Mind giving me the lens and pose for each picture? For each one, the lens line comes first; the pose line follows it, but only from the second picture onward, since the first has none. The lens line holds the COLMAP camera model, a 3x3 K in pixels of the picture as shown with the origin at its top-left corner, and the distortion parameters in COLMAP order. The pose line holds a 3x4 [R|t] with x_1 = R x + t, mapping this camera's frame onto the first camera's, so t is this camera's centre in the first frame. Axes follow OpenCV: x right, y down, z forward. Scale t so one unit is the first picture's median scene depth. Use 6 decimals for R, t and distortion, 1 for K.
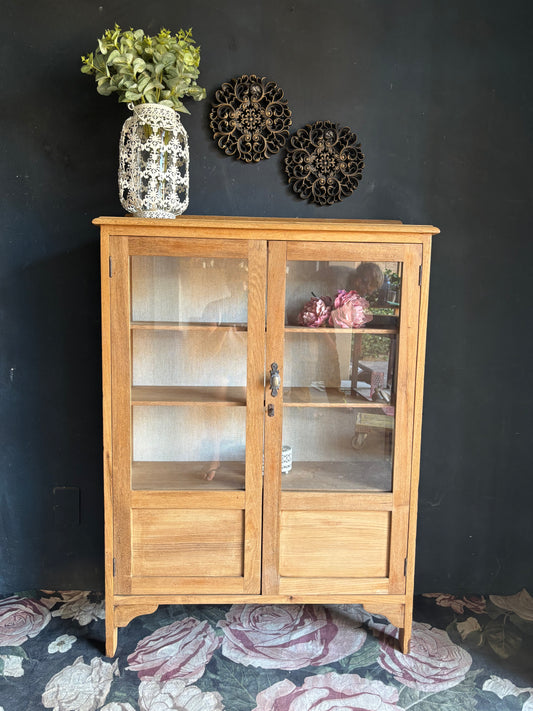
lens RADIAL K [[530.6, 0, 270.2], [0, 530.6, 353.4], [0, 0, 1]] dist [0.039812, -0.056627]
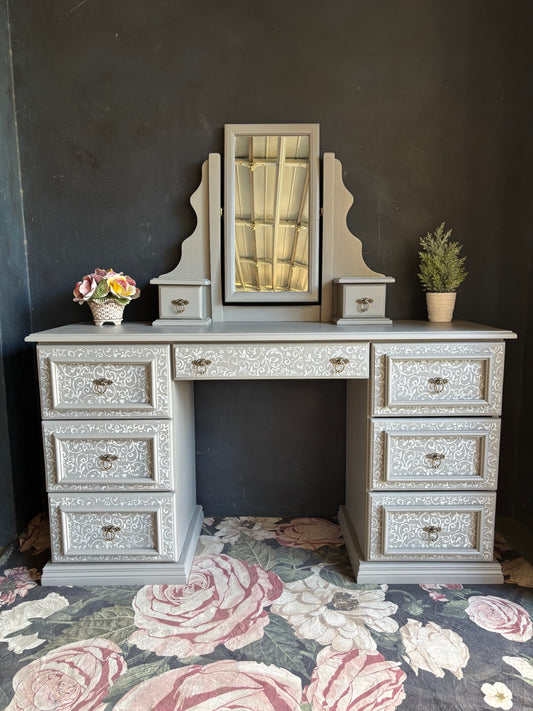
lens RADIAL K [[530.6, 0, 261.5], [0, 530.6, 353.0], [0, 0, 1]] dist [0.039812, -0.056627]
pose [[-0.997456, -0.031304, 0.064048, -0.066365], [-0.014326, 0.968121, 0.250074, -0.164466], [-0.069835, 0.248520, -0.966106, 1.717770]]
